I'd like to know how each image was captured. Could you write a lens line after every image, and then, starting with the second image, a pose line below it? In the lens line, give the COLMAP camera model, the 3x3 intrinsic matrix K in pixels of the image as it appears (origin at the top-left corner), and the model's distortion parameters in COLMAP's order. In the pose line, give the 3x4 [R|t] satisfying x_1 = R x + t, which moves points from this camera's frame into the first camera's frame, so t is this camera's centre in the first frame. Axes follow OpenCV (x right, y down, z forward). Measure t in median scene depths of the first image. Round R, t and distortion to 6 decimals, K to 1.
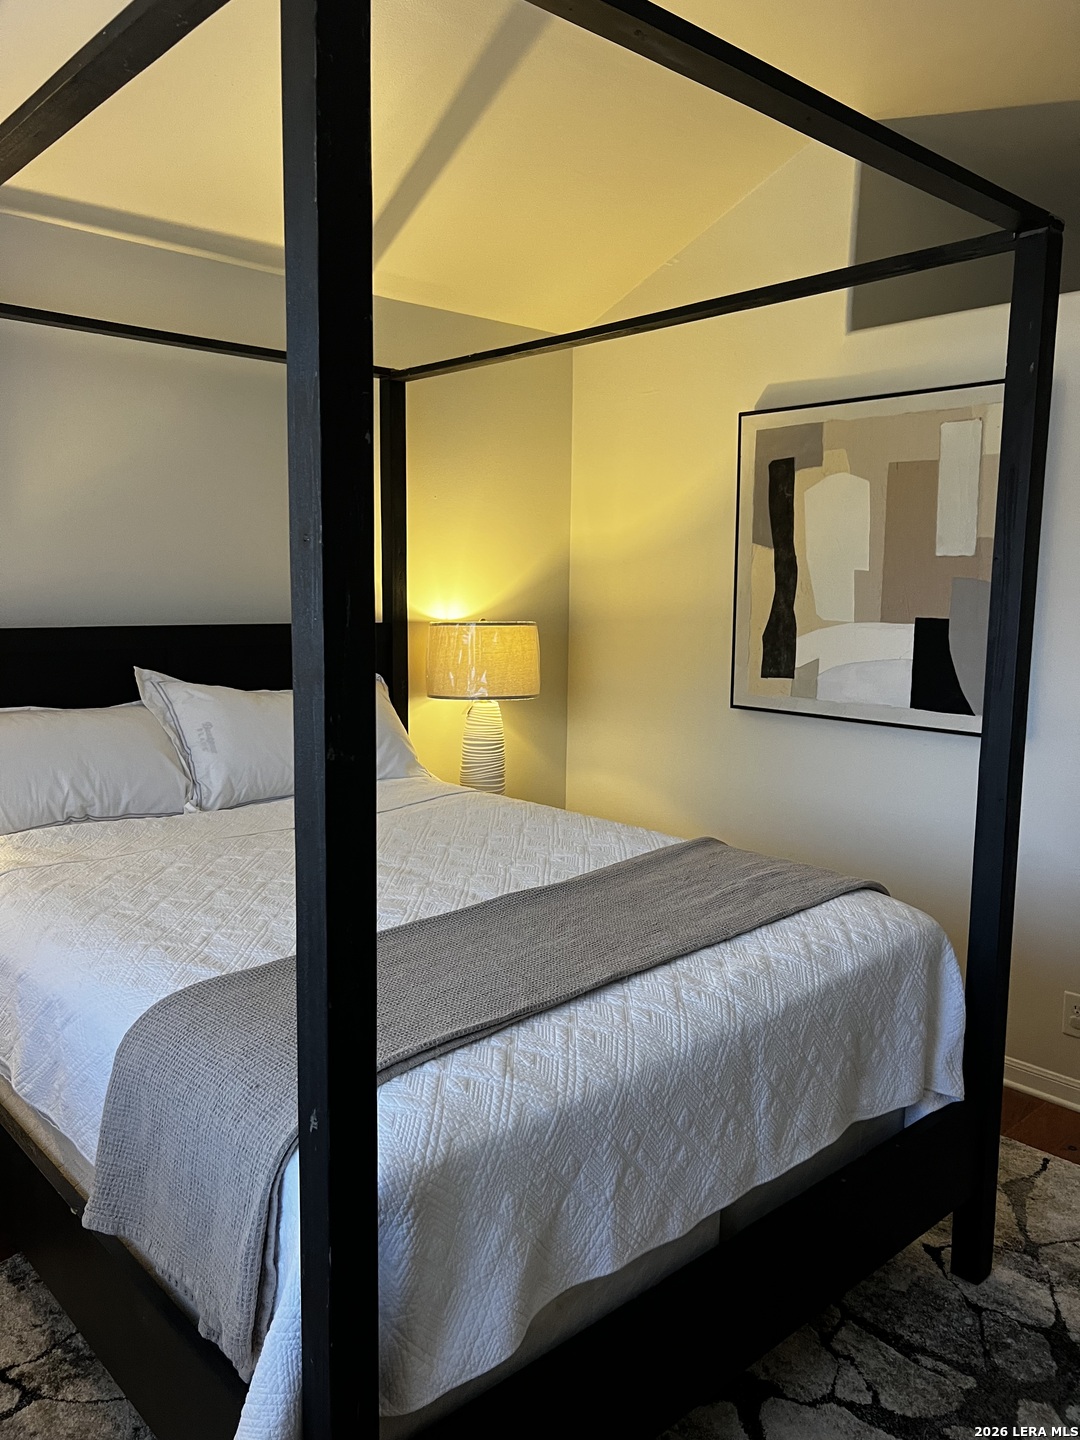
lens RADIAL K [[1091.6, 0, 543.1], [0, 1091.6, 725.5], [0, 0, 1]] dist [0.075113, -0.092354]
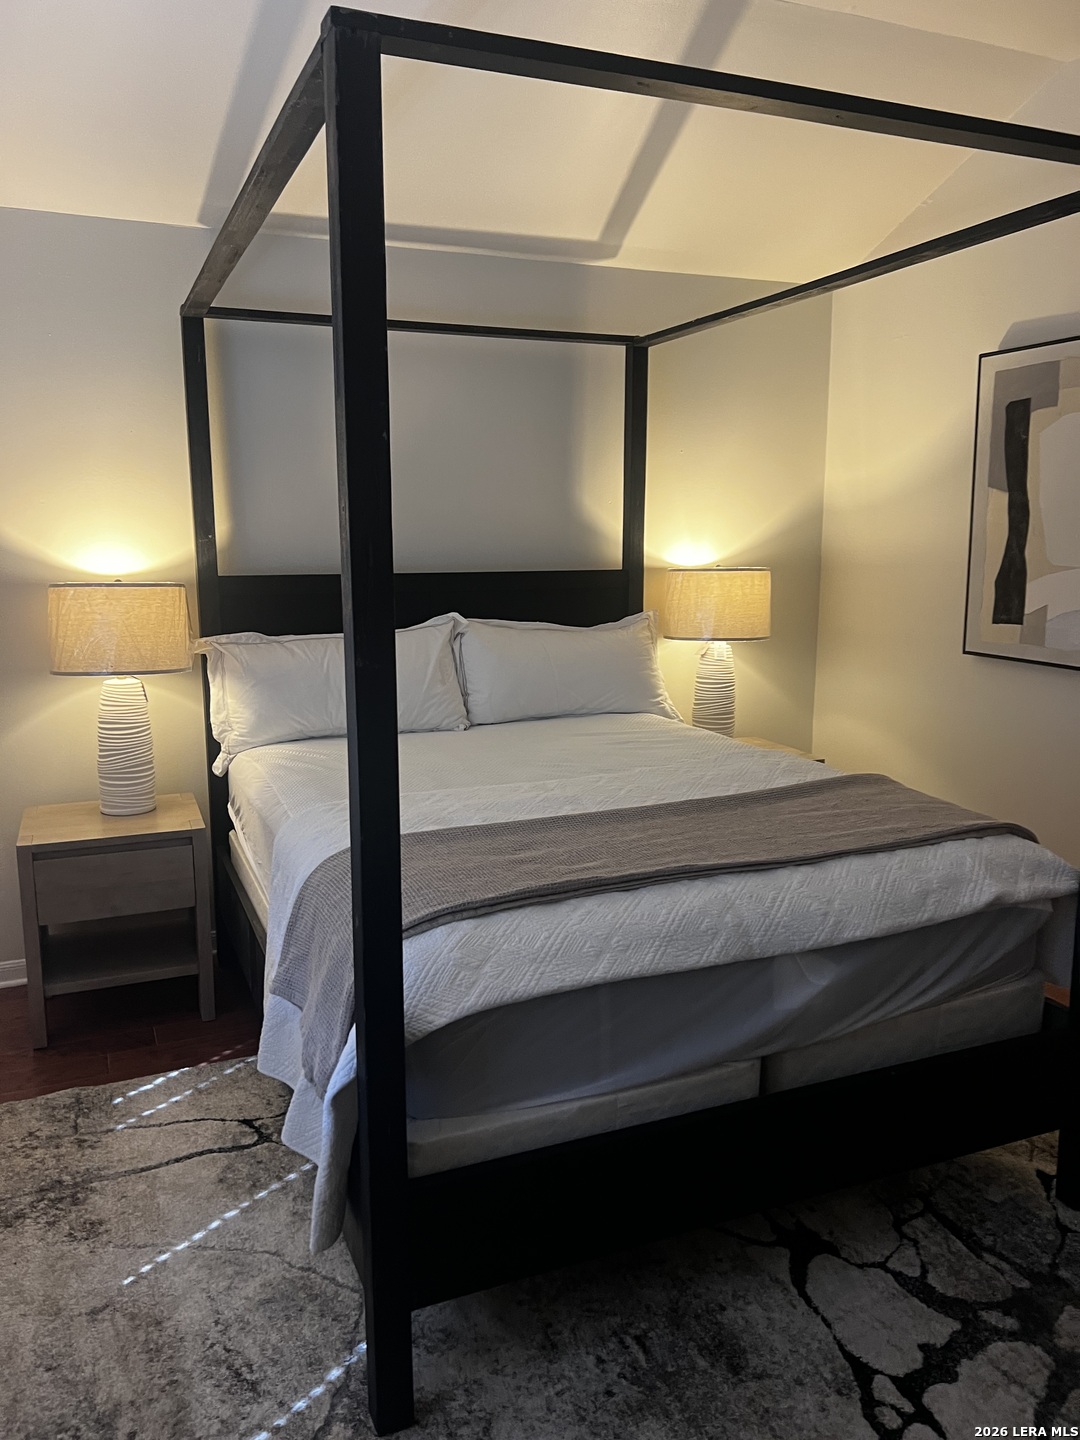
lens RADIAL K [[1095.0, 0, 521.8], [0, 1095.0, 720.1], [0, 0, 1]] dist [0.010892, -0.001872]
pose [[0.939293, 0.043808, -0.340308, 0.149997], [-0.028609, 0.998362, 0.049556, 0.006480], [0.341921, -0.036812, 0.939007, -0.080956]]
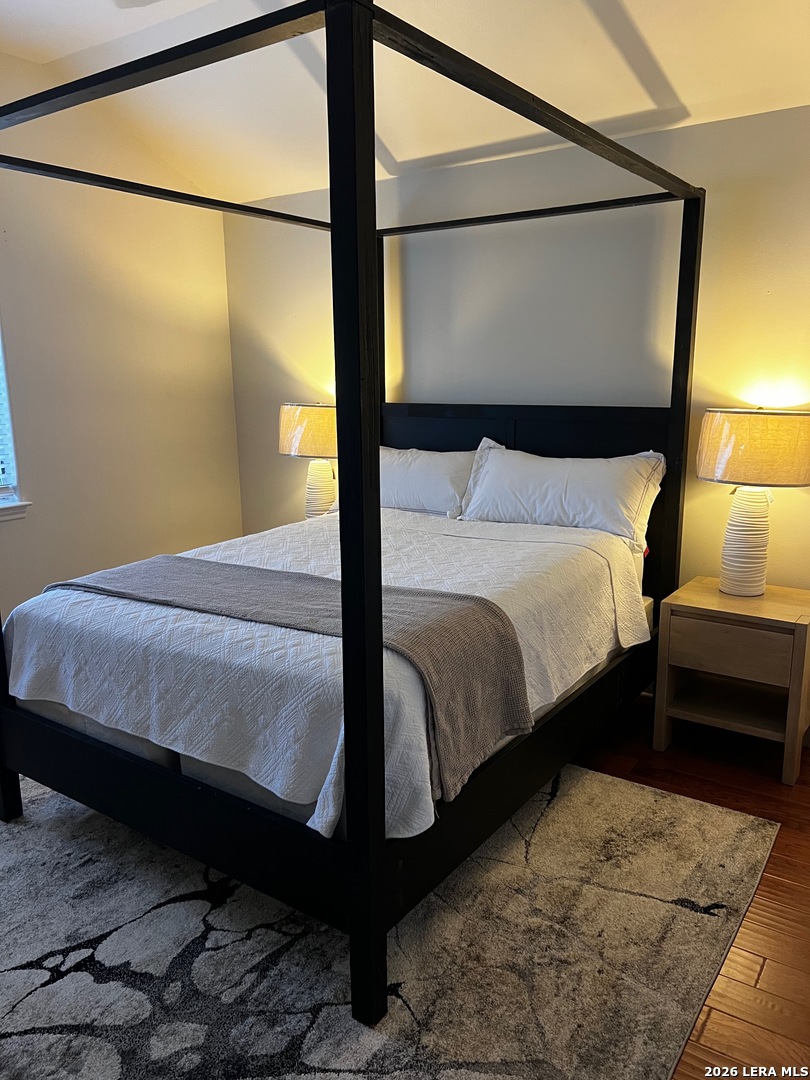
lens RADIAL K [[821.2, 0, 391.4], [0, 821.2, 540.1], [0, 0, 1]] dist [0.010892, -0.001872]
pose [[0.211998, 0.181400, -0.960287, 0.706885], [-0.114077, 0.980498, 0.160033, -0.062983], [0.970589, 0.075620, 0.228557, 0.520221]]
